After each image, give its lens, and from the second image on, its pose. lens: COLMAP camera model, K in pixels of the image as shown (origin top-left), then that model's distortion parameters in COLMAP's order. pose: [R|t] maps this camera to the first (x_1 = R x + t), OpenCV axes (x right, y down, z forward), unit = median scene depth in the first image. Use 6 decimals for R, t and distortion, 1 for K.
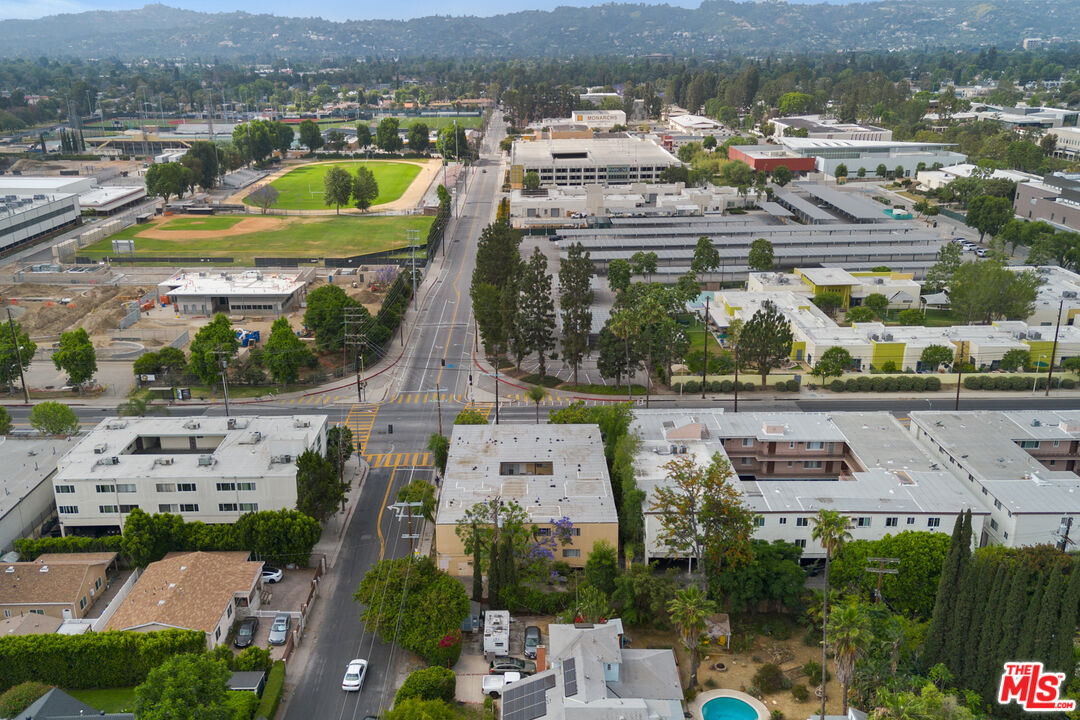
lens RADIAL K [[955.9, 0, 522.6], [0, 955.9, 379.9], [0, 0, 1]] dist [0.091895, -0.014181]
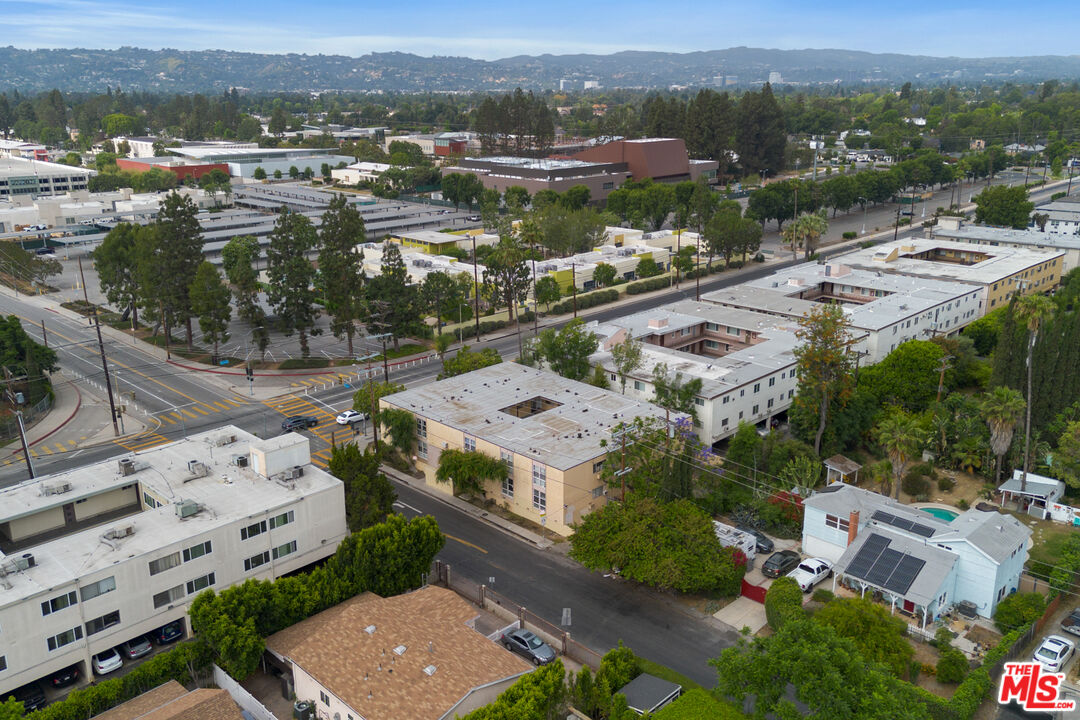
lens RADIAL K [[894.2, 0, 539.0], [0, 894.2, 358.3], [0, 0, 1]] dist [0.089300, -0.019071]
pose [[0.702650, -0.200731, 0.682634, -0.393506], [0.234474, 0.971117, 0.044211, 0.009799], [-0.671792, 0.128995, 0.729421, 0.274155]]
